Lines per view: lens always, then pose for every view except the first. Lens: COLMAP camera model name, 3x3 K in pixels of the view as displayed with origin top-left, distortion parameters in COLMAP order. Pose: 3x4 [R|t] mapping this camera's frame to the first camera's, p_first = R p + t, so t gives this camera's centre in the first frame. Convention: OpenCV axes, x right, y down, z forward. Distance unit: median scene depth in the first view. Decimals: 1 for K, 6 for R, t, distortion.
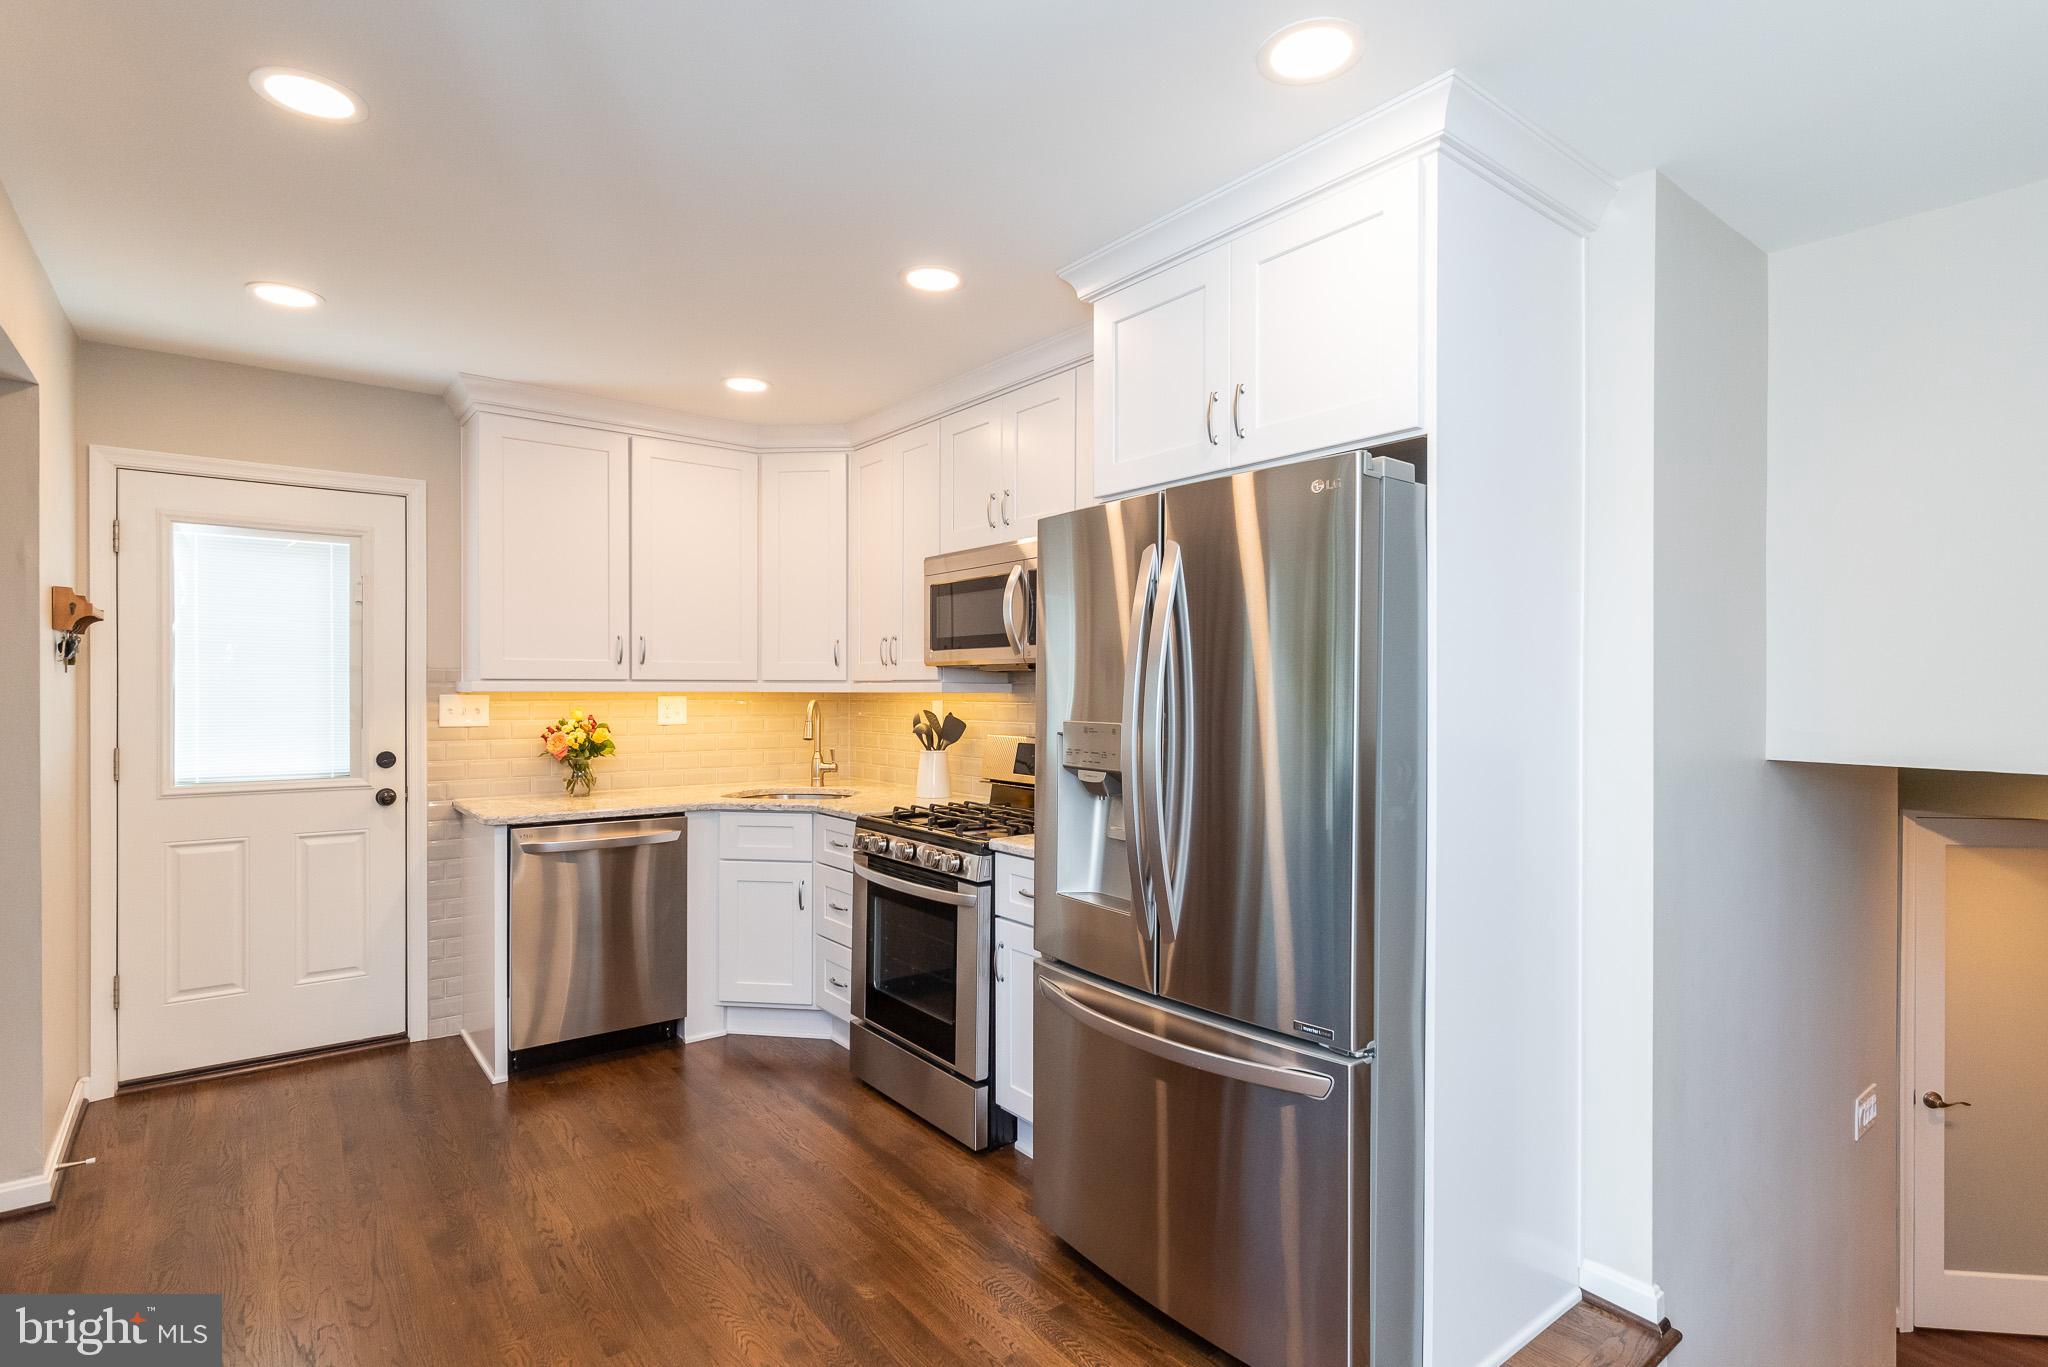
lens RADIAL K [[1002.7, 0, 1018.1], [0, 1002.7, 686.9], [0, 0, 1]] dist [-0.004300, -0.000391]
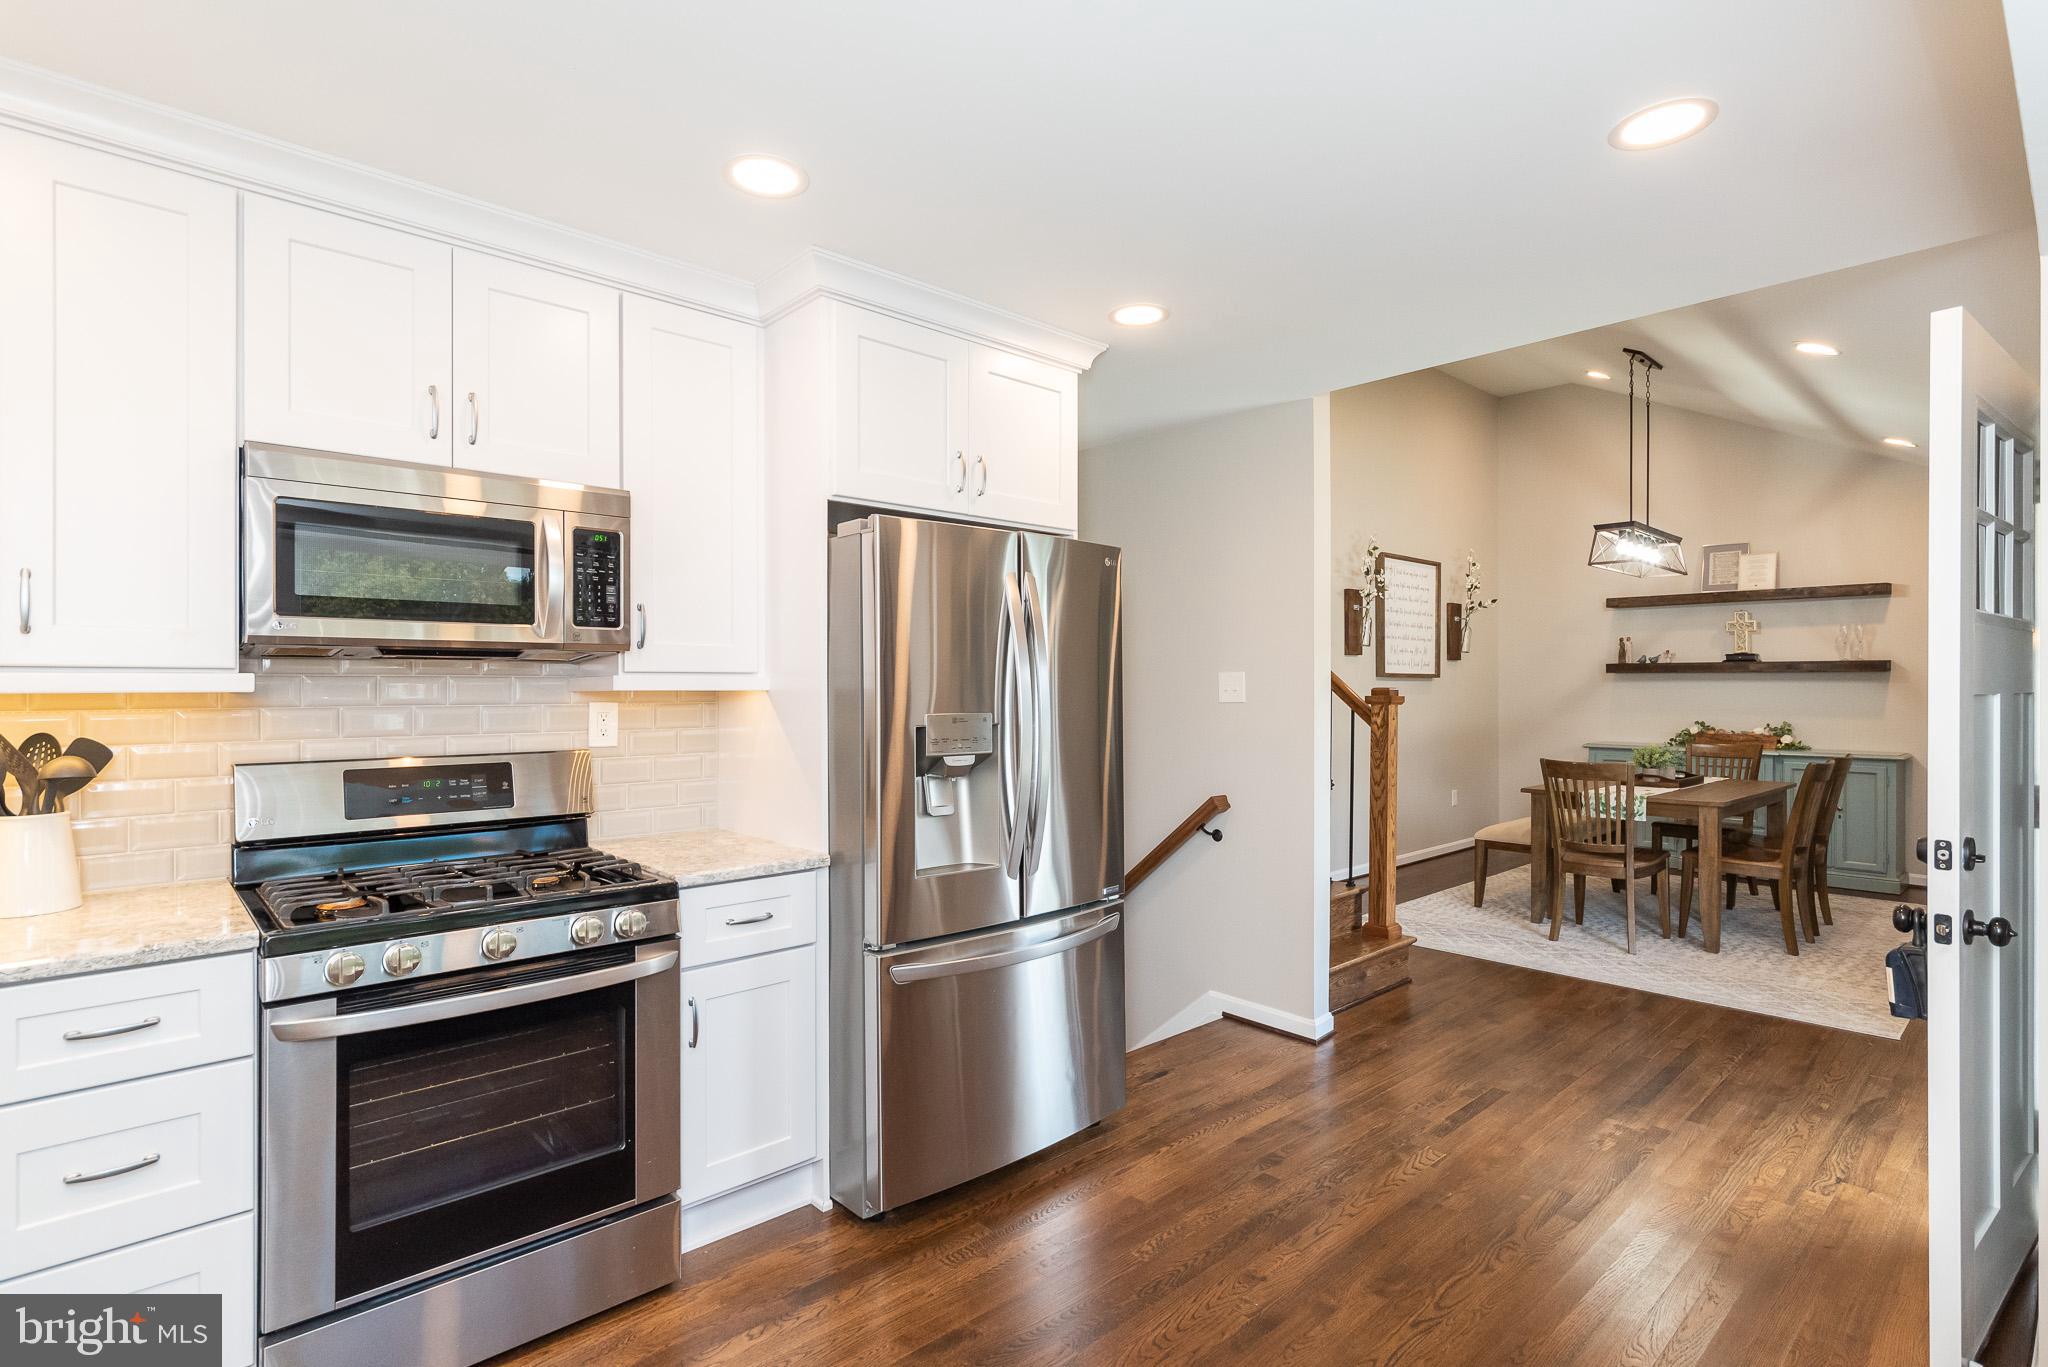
lens RADIAL K [[1002.7, 0, 1018.1], [0, 1002.7, 686.9], [0, 0, 1]] dist [-0.004300, -0.000391]
pose [[-0.067822, -0.003107, 0.997693, -0.639889], [0.000671, 0.999995, 0.003160, 0.001042], [-0.997697, 0.000884, -0.067819, 0.604730]]
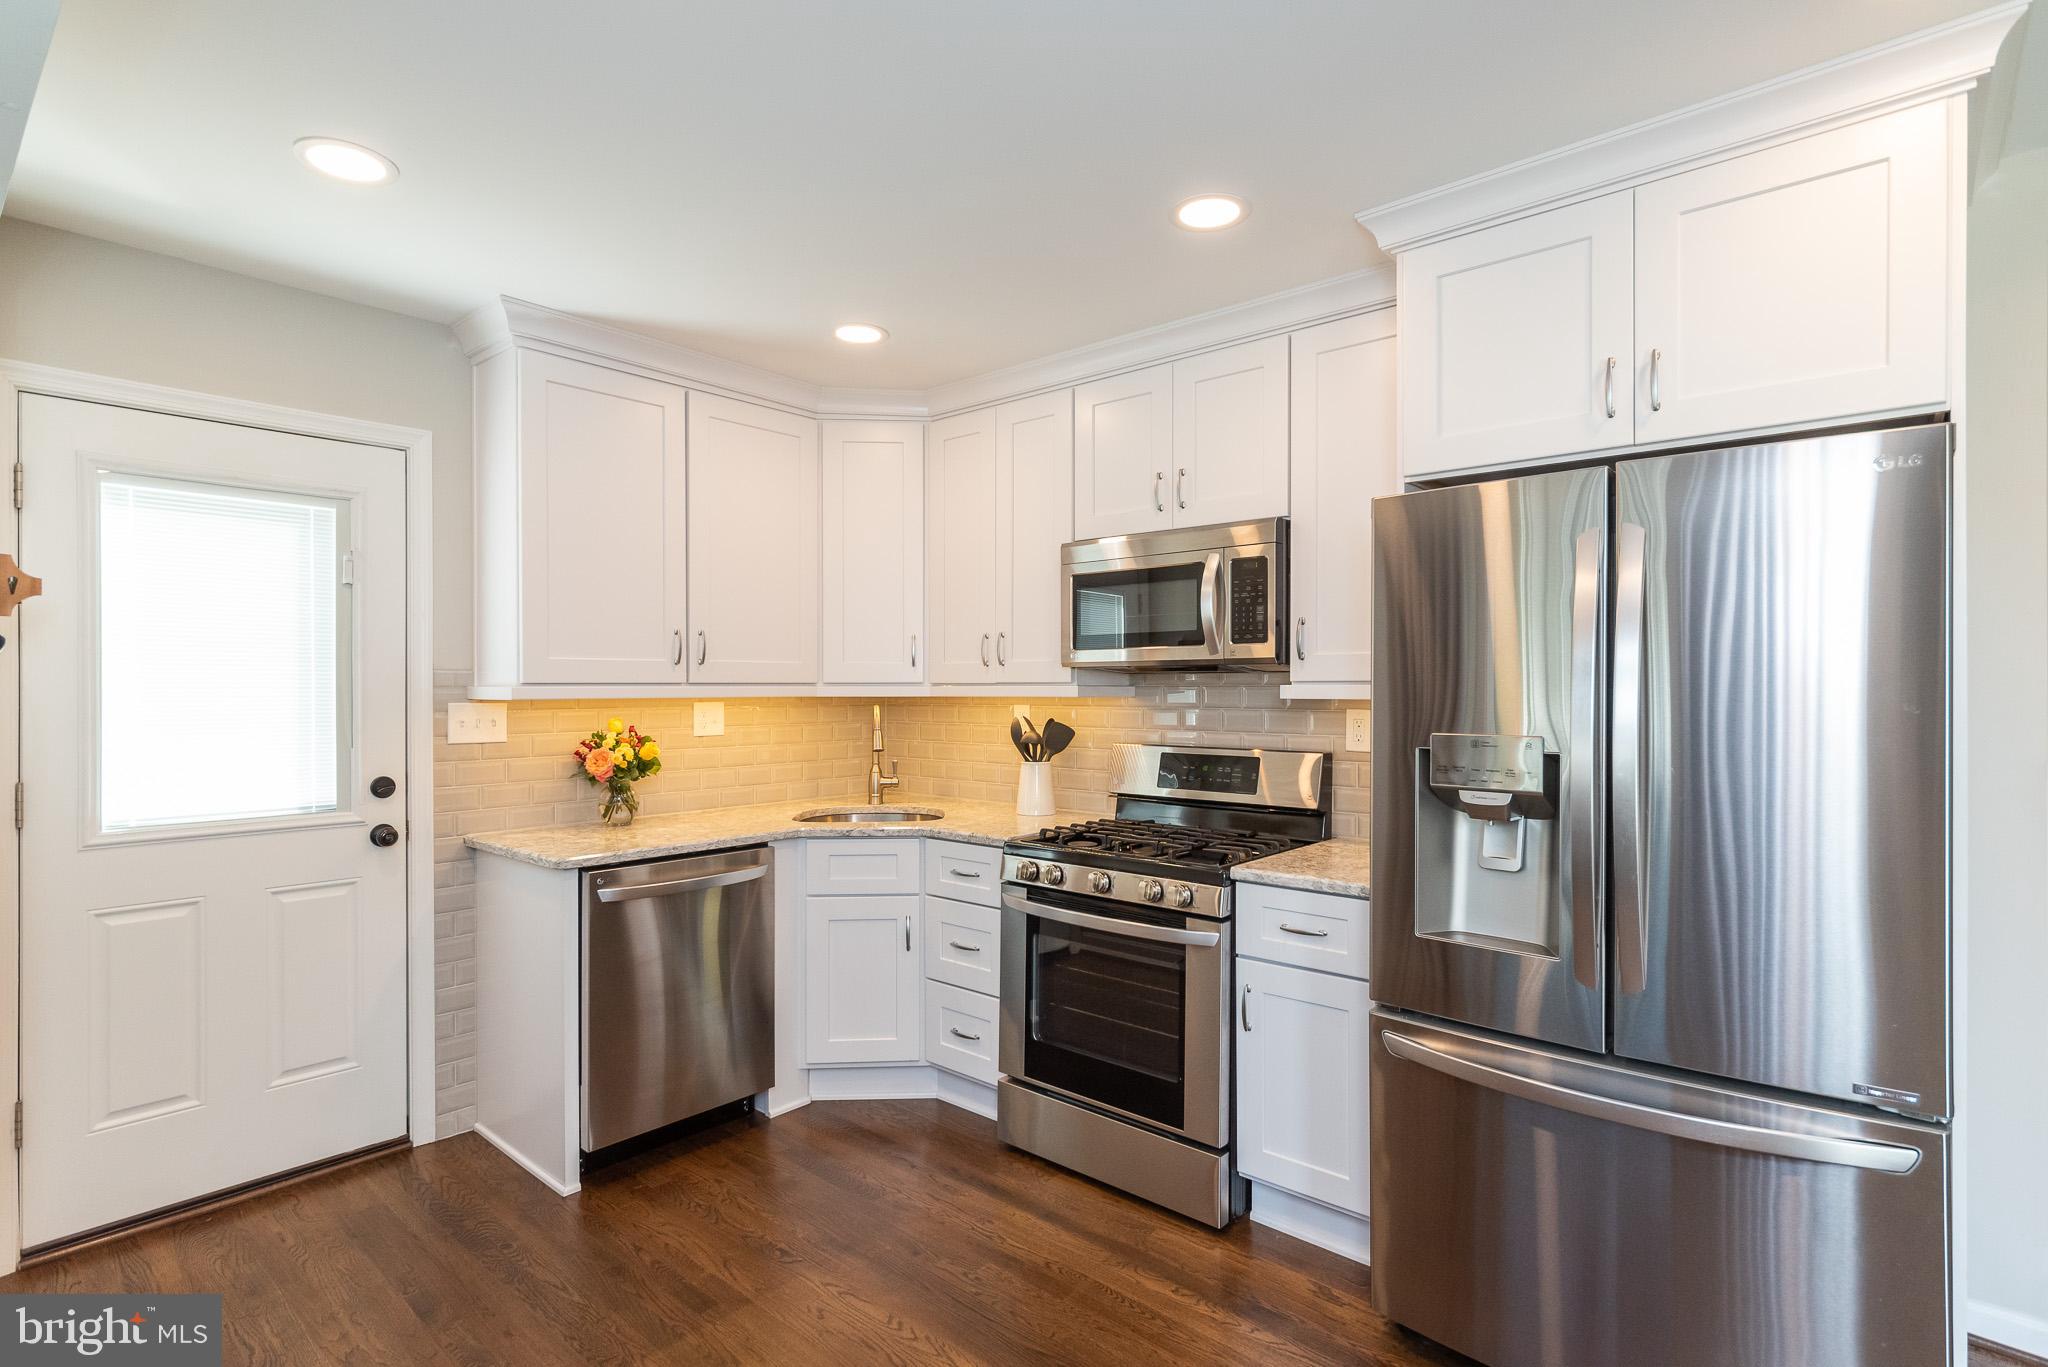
lens RADIAL K [[1006.1, 0, 1023.4], [0, 1006.1, 683.8], [0, 0, 1]] dist [-0.000891, 0.000911]
pose [[0.982534, -0.002655, 0.186066, -0.282555], [0.002899, 0.999995, -0.001039, -0.005359], [-0.186062, 0.001560, 0.982537, 0.136063]]
